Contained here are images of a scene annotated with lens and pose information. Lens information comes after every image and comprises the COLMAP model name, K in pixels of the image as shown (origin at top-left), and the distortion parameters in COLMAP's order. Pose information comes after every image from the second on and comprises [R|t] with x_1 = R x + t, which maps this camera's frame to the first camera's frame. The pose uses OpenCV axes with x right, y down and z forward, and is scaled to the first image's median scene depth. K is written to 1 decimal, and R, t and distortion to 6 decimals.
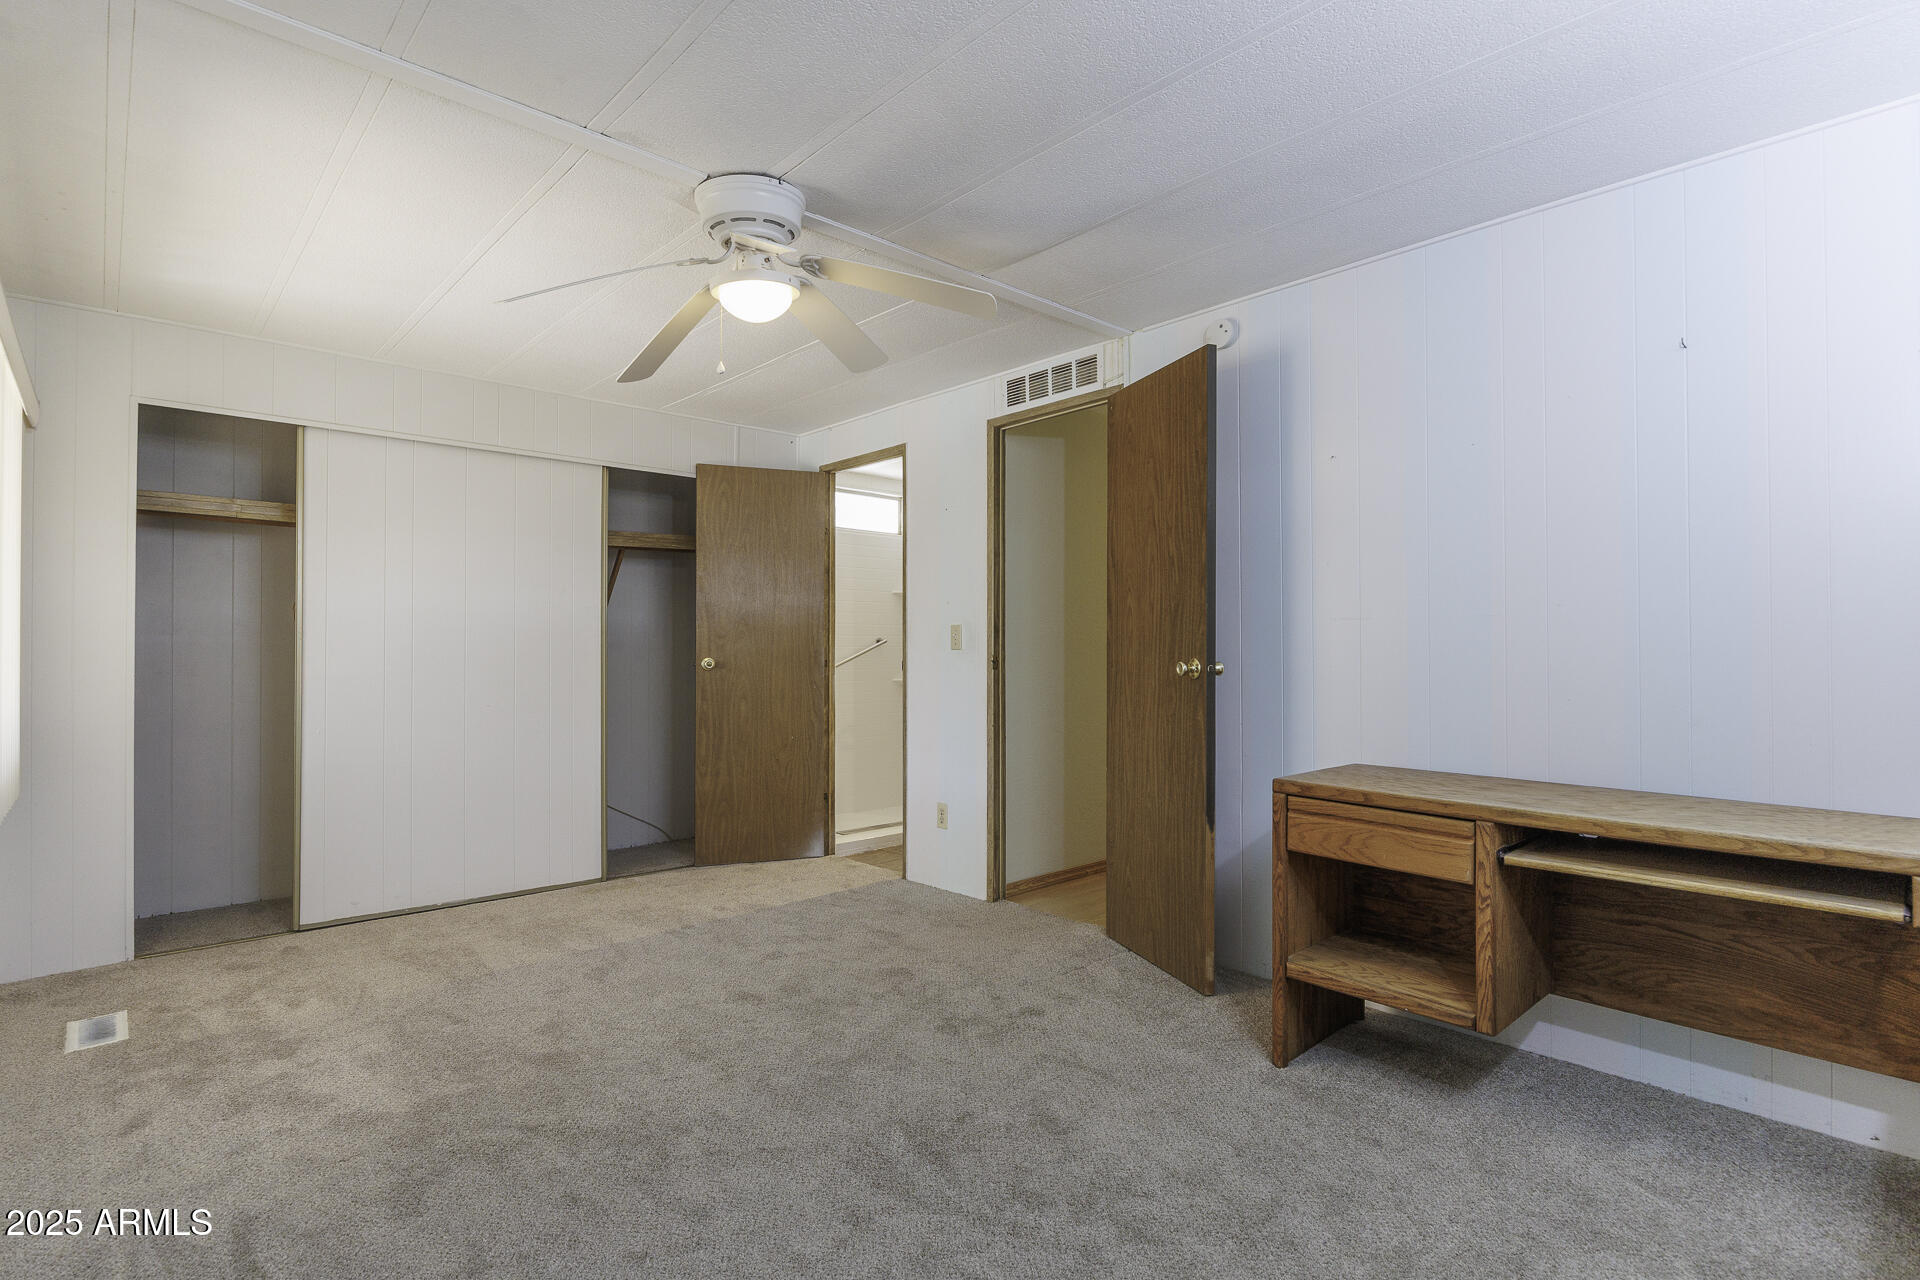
lens RADIAL K [[959.4, 0, 955.8], [0, 959.4, 643.1], [0, 0, 1]] dist [0.000669, -0.000070]
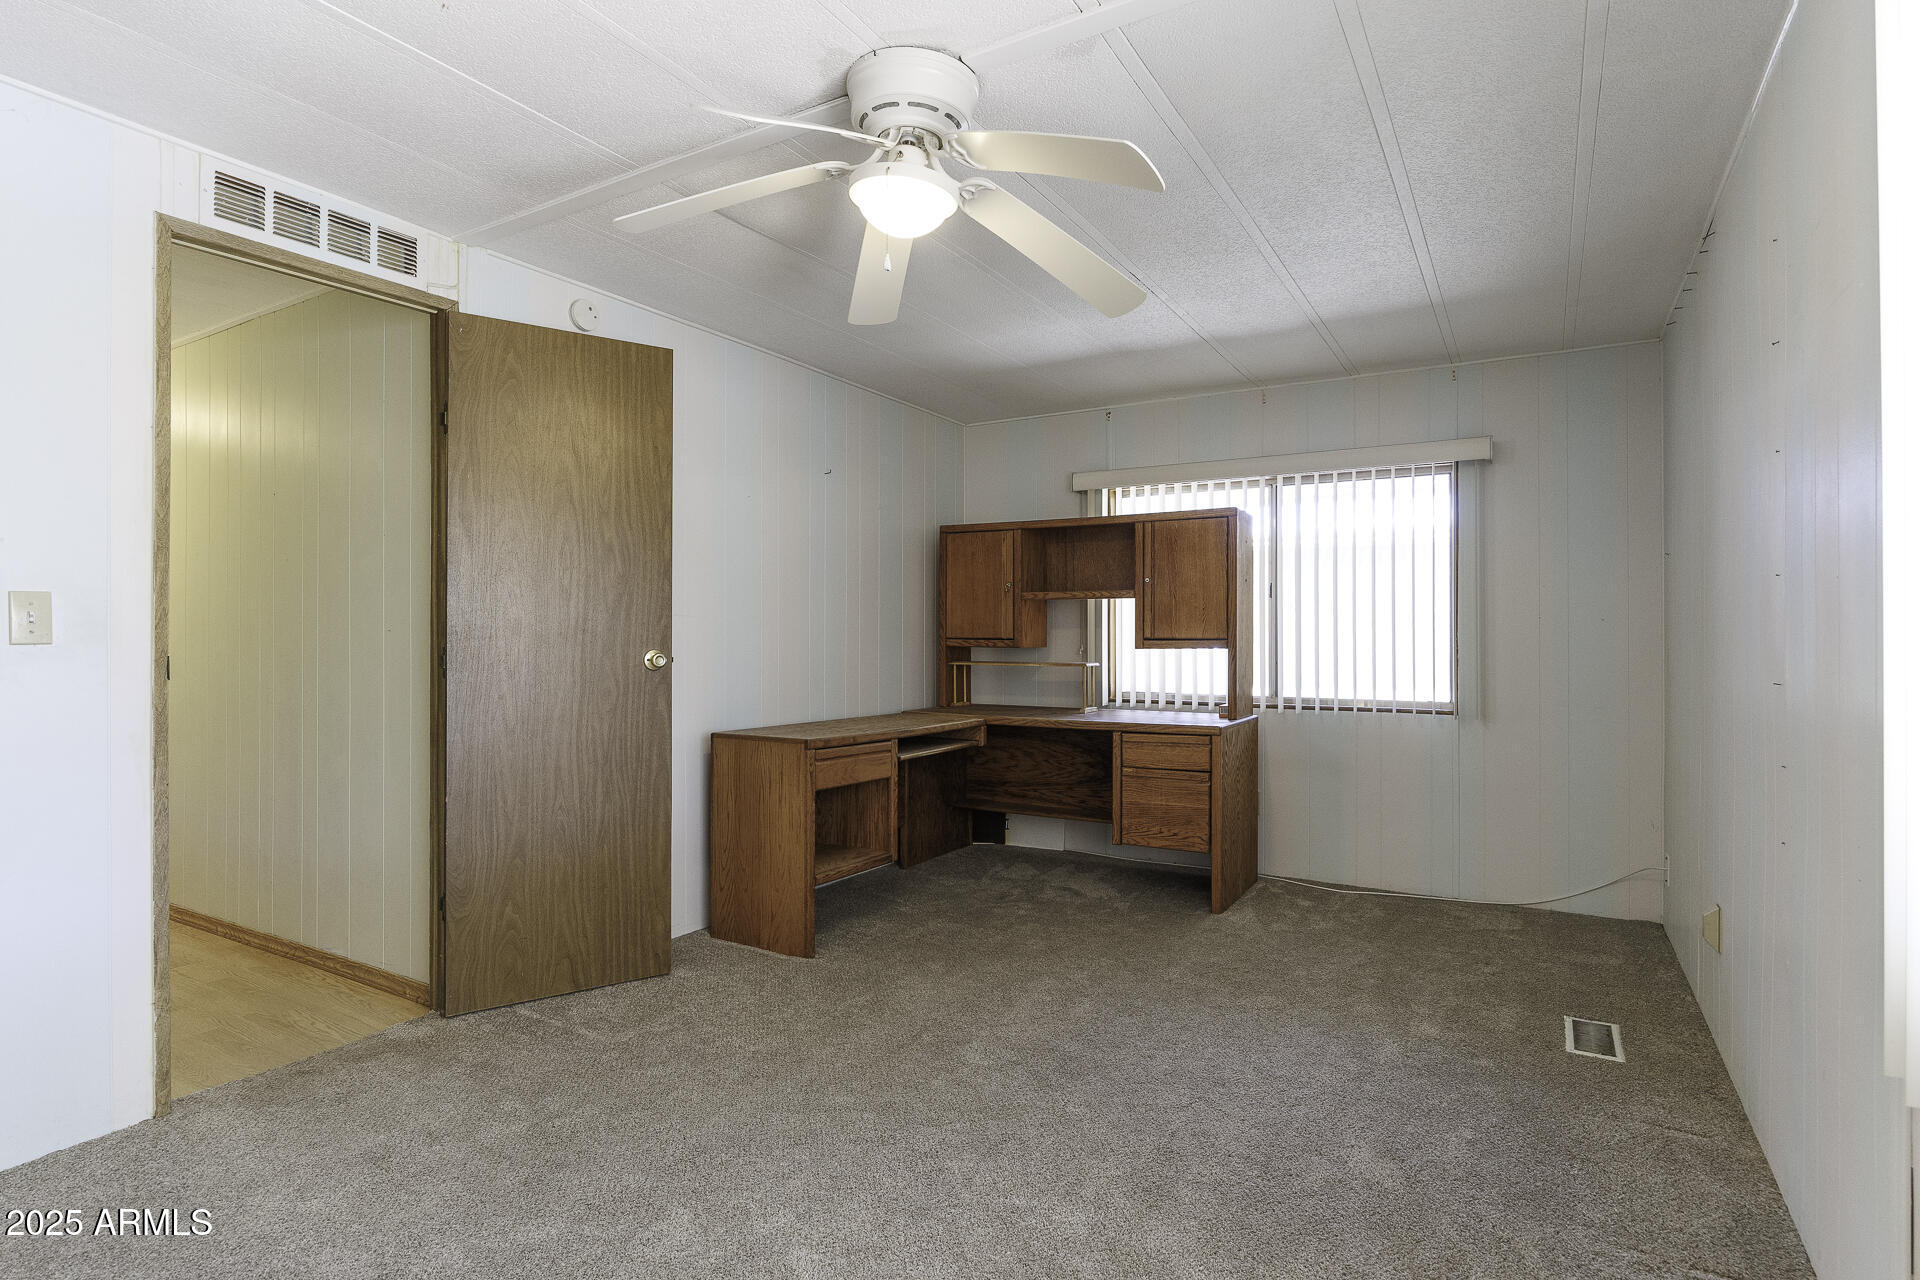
lens RADIAL K [[959.4, 0, 960.5], [0, 959.4, 635.1], [0, 0, 1]] dist [0.000669, -0.000070]
pose [[-0.296574, -0.000076, 0.955010, -0.672525], [-0.008855, 0.999957, -0.002671, -0.000409], [-0.954969, -0.009249, -0.296562, 0.811954]]
